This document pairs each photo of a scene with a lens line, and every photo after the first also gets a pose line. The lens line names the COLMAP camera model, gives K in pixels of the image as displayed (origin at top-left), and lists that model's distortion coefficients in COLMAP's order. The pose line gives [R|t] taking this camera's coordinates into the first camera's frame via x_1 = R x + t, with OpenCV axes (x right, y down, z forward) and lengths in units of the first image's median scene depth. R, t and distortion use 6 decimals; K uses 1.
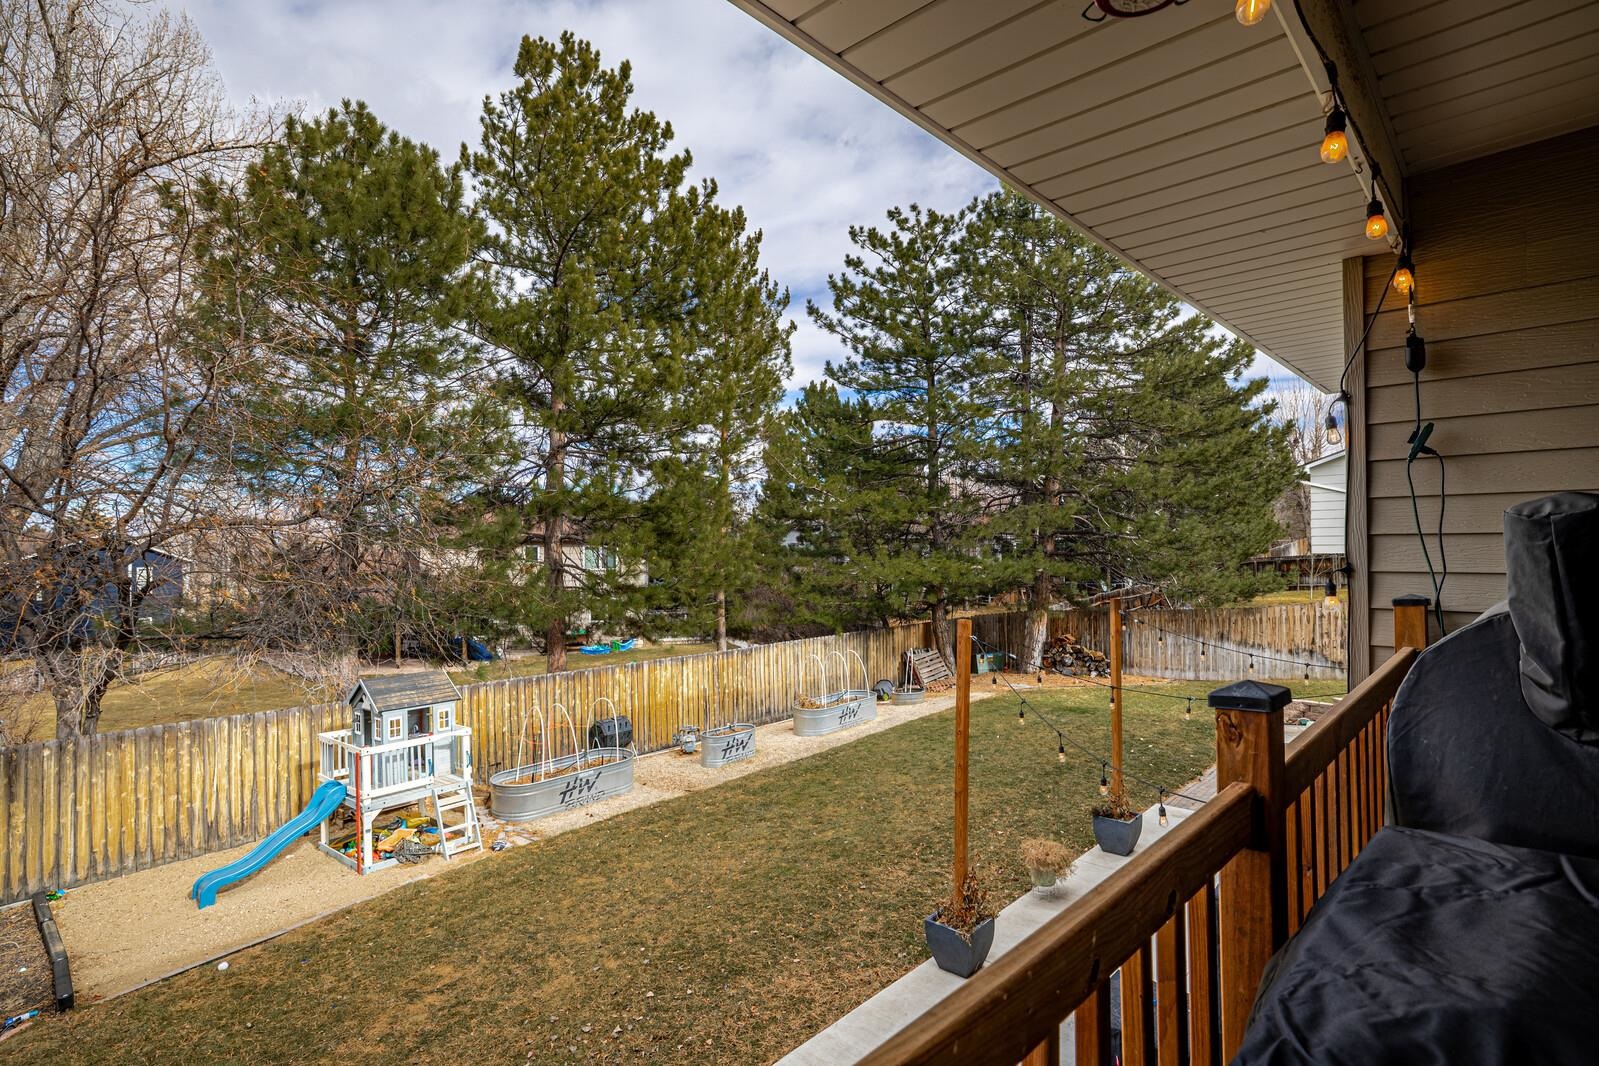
lens RADIAL K [[801.7, 0, 797.1], [0, 801.7, 529.7], [0, 0, 1]] dist [-0.003919, -0.000219]
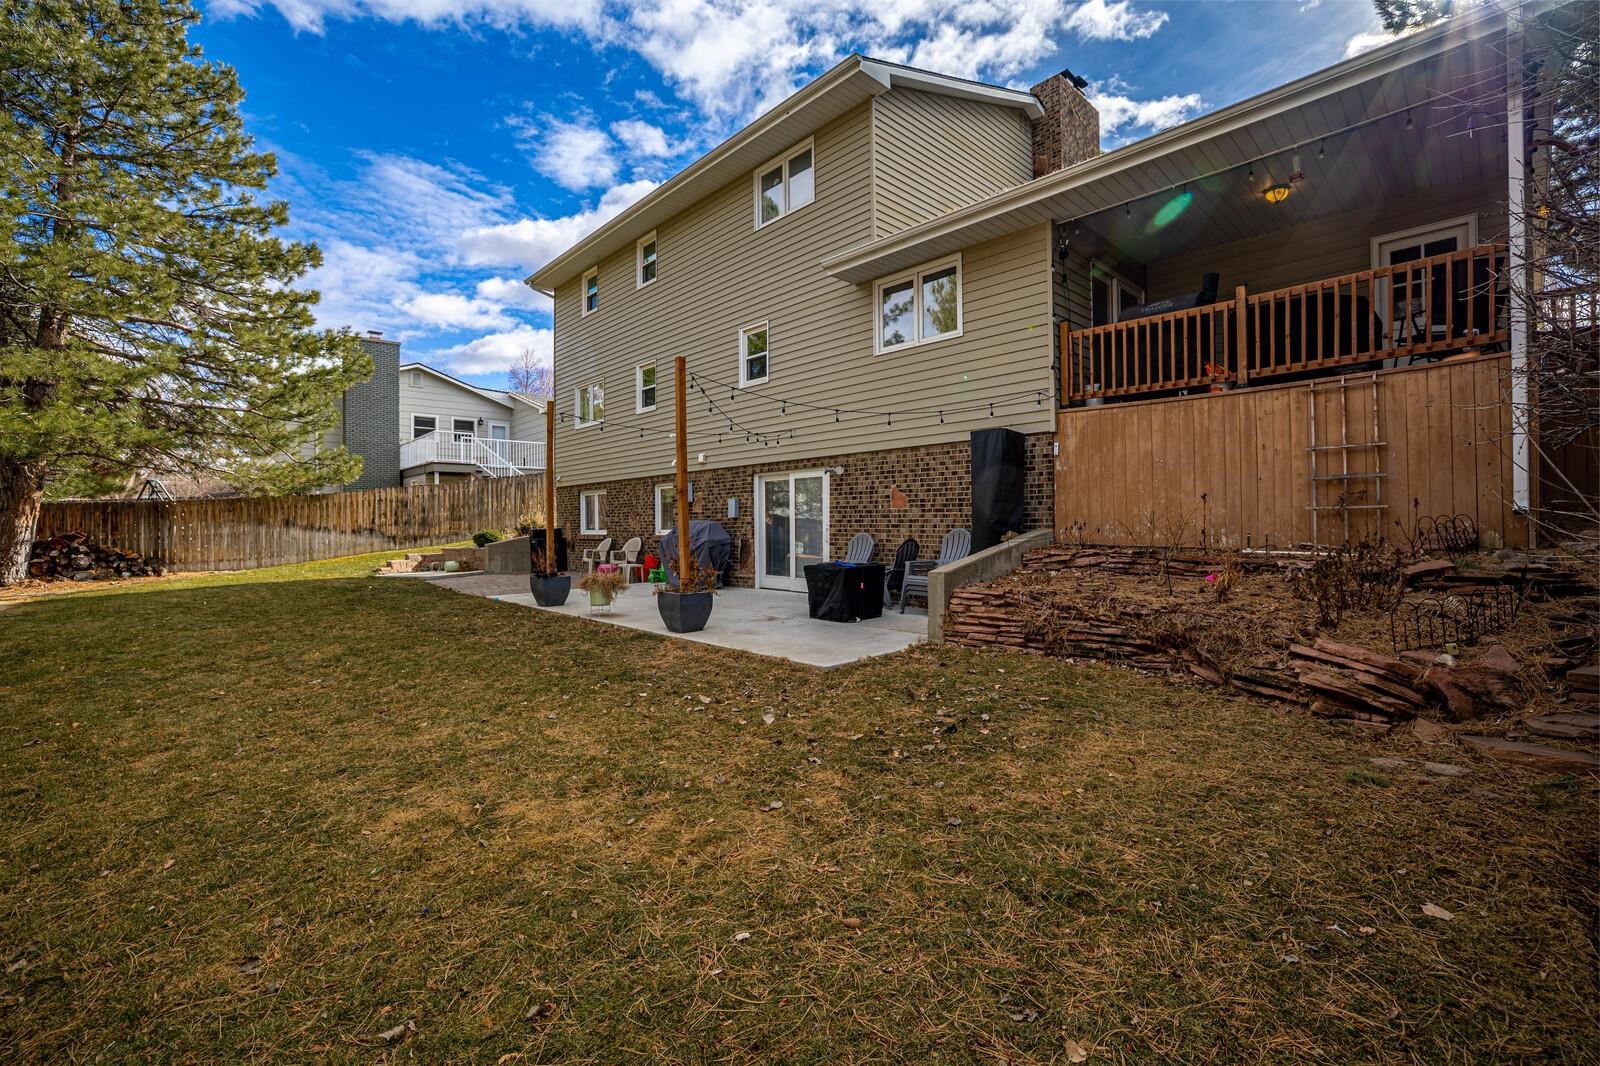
lens RADIAL K [[677.1, 0, 797.5], [0, 677.1, 528.0], [0, 0, 1]] dist [0.001906, 0.000278]
pose [[0.054608, 0.007175, 0.998482, -0.328179], [-0.001076, 0.999974, -0.007127, 0.149960], [-0.998507, -0.000686, 0.054614, 0.292345]]
